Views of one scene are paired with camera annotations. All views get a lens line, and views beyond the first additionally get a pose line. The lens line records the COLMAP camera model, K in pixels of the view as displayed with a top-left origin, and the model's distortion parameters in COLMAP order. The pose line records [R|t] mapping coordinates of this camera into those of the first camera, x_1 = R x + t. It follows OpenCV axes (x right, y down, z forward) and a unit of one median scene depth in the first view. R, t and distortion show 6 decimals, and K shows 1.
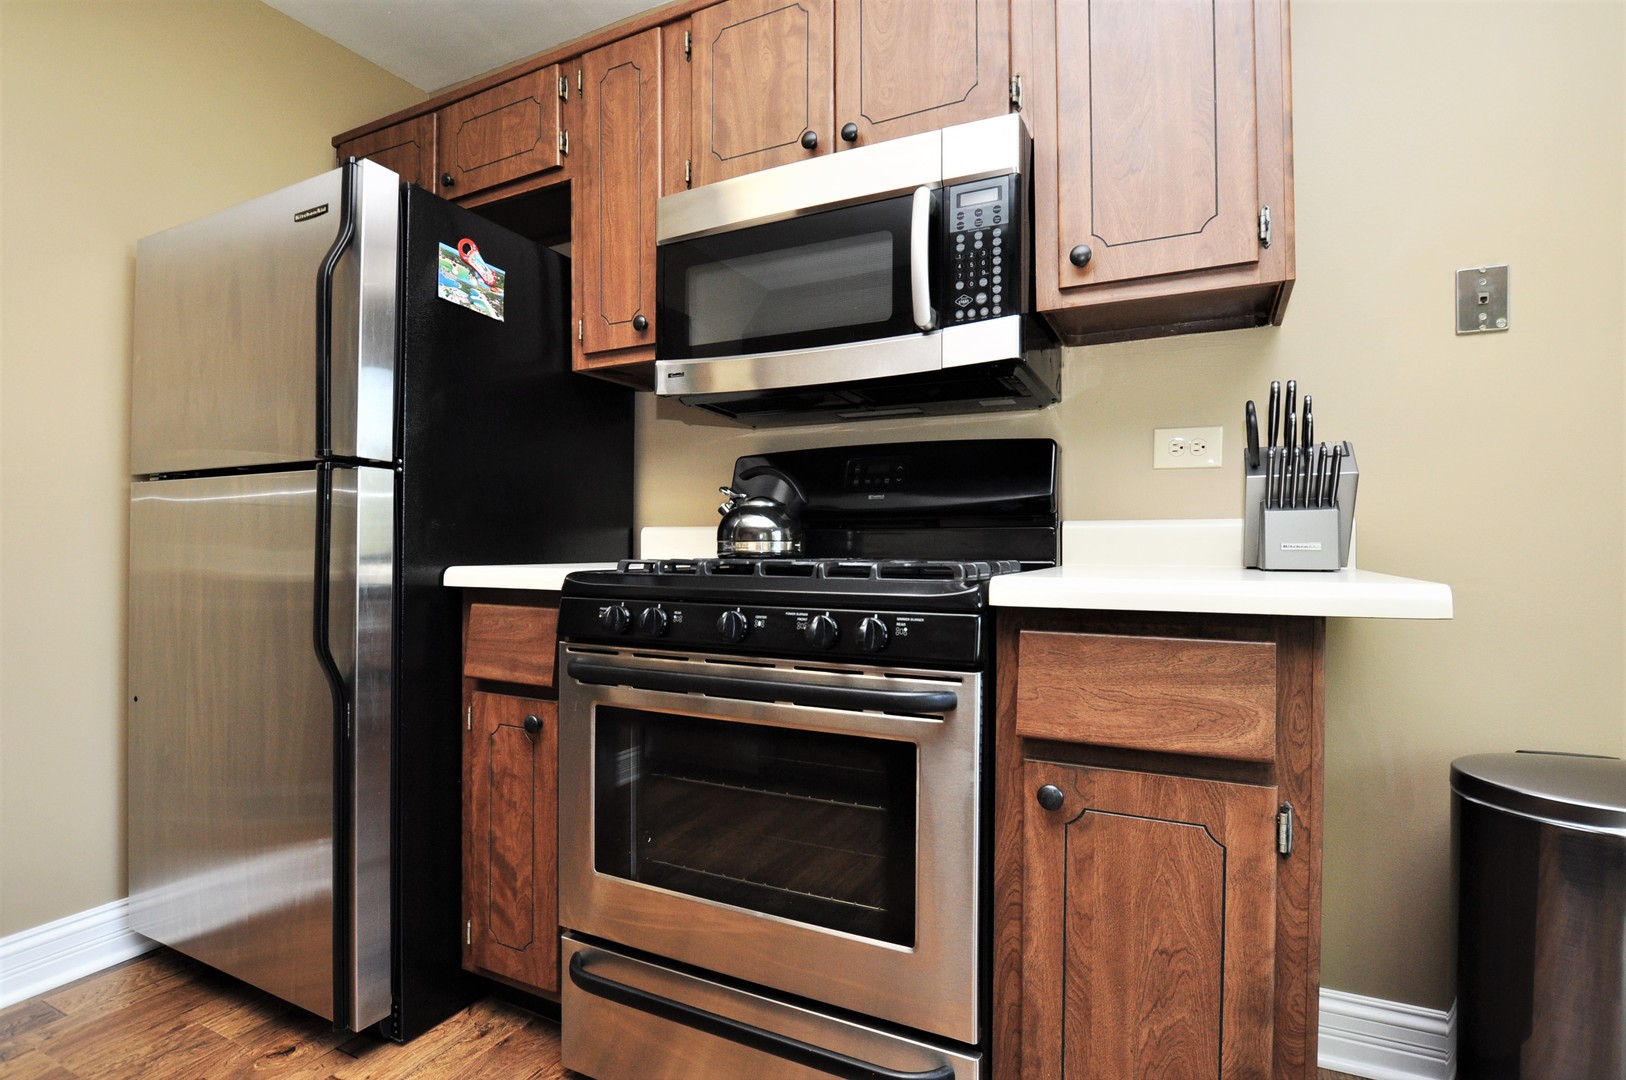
lens RADIAL K [[825.1, 0, 813.0], [0, 825.1, 540.0], [0, 0, 1]] dist [-0.017702, -0.000321]
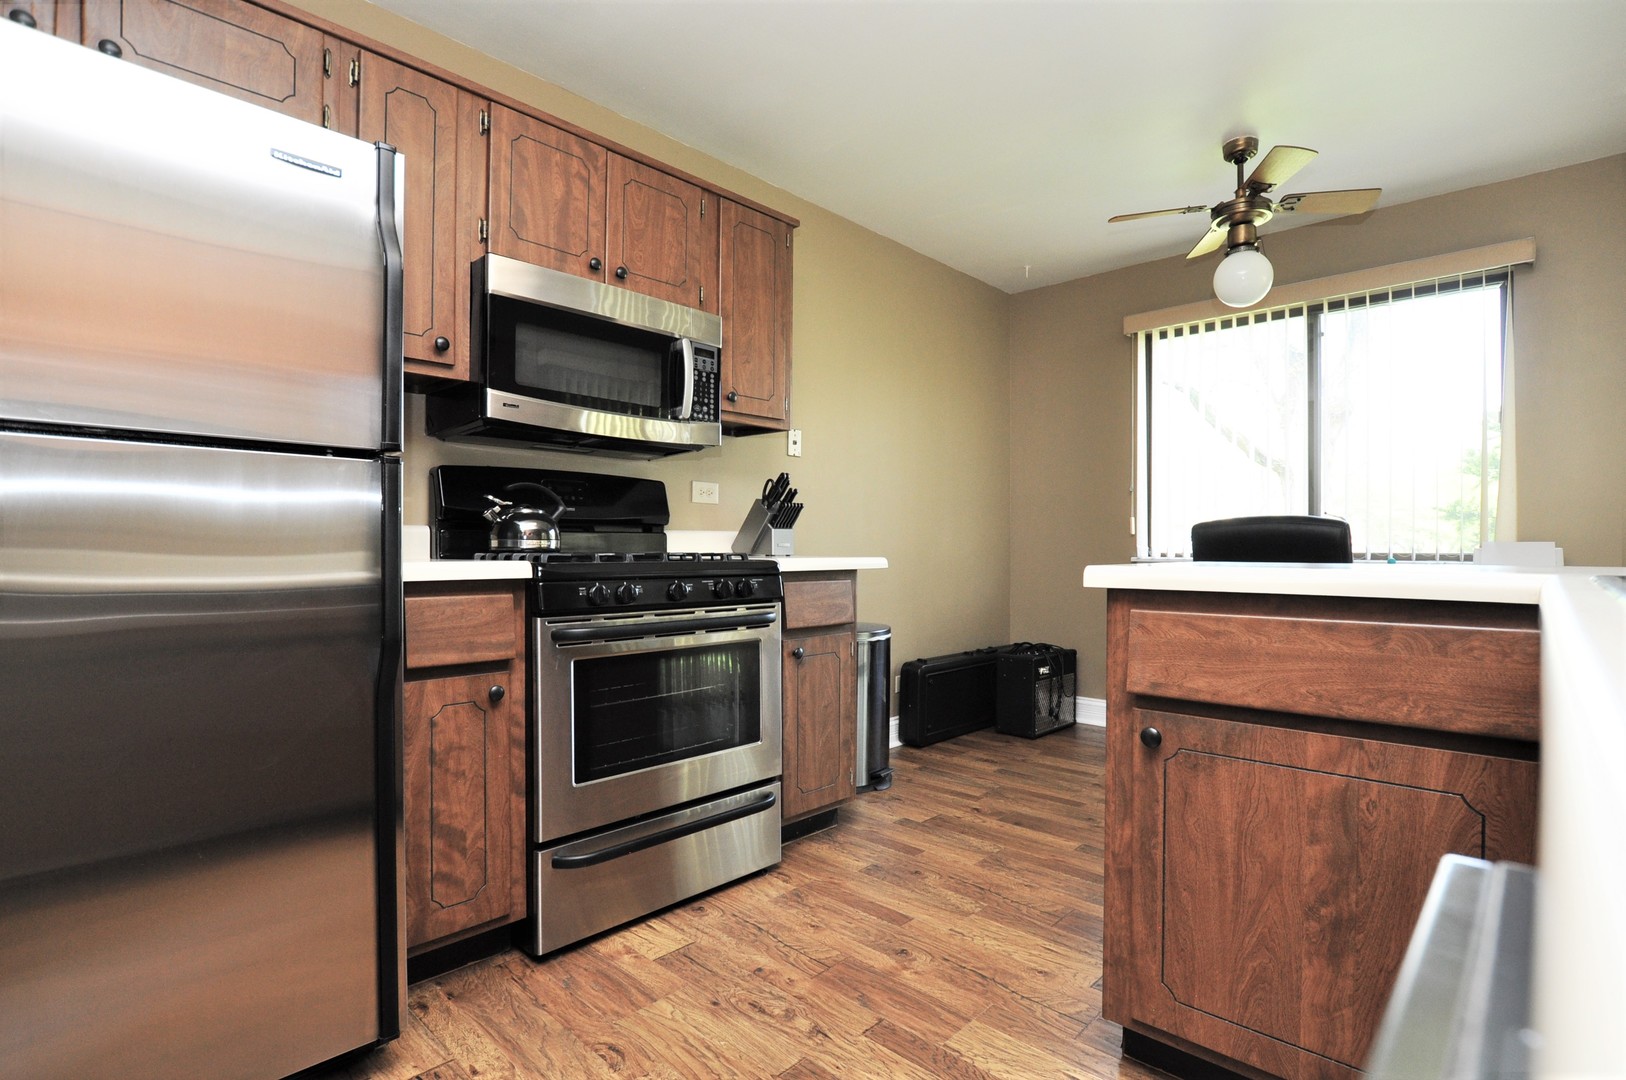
lens RADIAL K [[787.4, 0, 813.0], [0, 787.4, 540.0], [0, 0, 1]] dist [-0.000343, 0.000067]
pose [[0.279876, 0.009070, 0.959993, -1.286032], [-0.009924, 0.999929, -0.006555, 0.007193], [-0.959985, -0.007692, 0.279946, 0.249325]]
